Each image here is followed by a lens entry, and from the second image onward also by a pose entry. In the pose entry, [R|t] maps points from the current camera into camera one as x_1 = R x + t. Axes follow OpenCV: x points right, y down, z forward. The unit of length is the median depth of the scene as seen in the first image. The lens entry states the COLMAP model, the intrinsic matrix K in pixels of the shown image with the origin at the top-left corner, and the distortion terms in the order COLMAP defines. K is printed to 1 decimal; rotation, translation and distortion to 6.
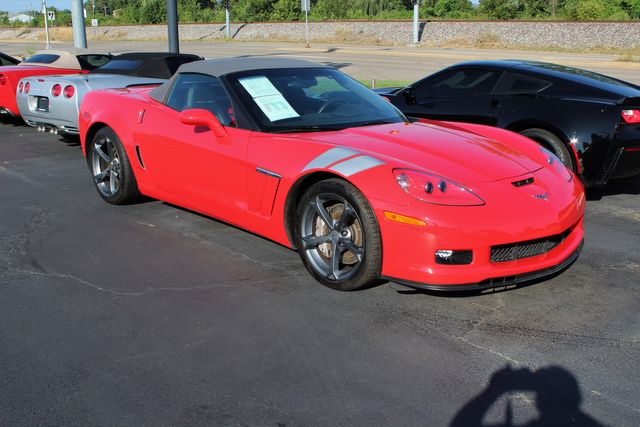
lens RADIAL K [[679.0, 0, 320.0], [0, 679.0, 213.5], [0, 0, 1]] dist [-0.139316, 0.164175]
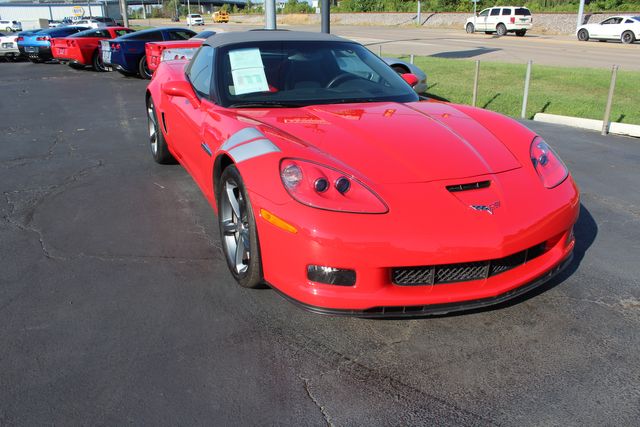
lens RADIAL K [[533.1, 0, 319.4], [0, 533.1, 217.3], [0, 0, 1]] dist [-0.174795, 0.158738]
pose [[0.946933, 0.113585, -0.300692, 0.268850], [-0.083629, 0.990326, 0.110727, -0.053061], [0.310360, -0.079704, 0.947272, 0.293610]]
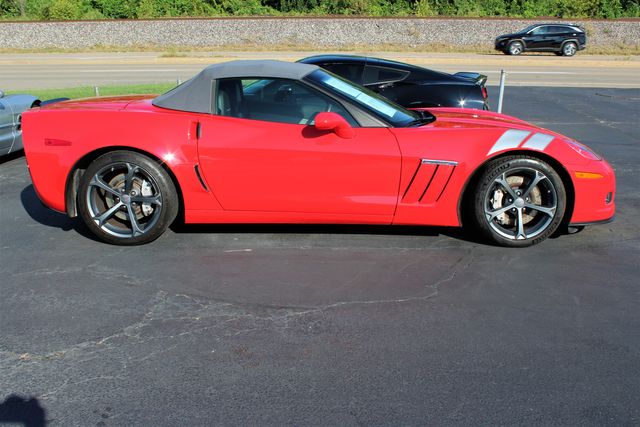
lens RADIAL K [[700.3, 0, 320.0], [0, 700.3, 213.5], [0, 0, 1]] dist [-0.129194, 0.147870]
pose [[0.709858, -0.183806, 0.679939, -0.862487], [0.189246, 0.979624, 0.067247, -0.079039], [-0.678445, 0.080940, 0.730179, 0.277595]]
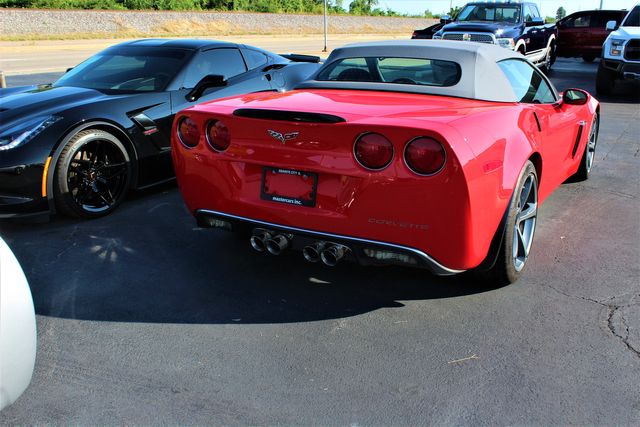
lens RADIAL K [[616.9, 0, 320.0], [0, 616.9, 213.5], [0, 0, 1]] dist [-0.151455, 0.175588]
pose [[-0.258955, -0.295990, 0.919419, -0.943067], [0.244142, 0.900921, 0.358798, -0.392027], [-0.934525, 0.317381, -0.161035, 1.513594]]
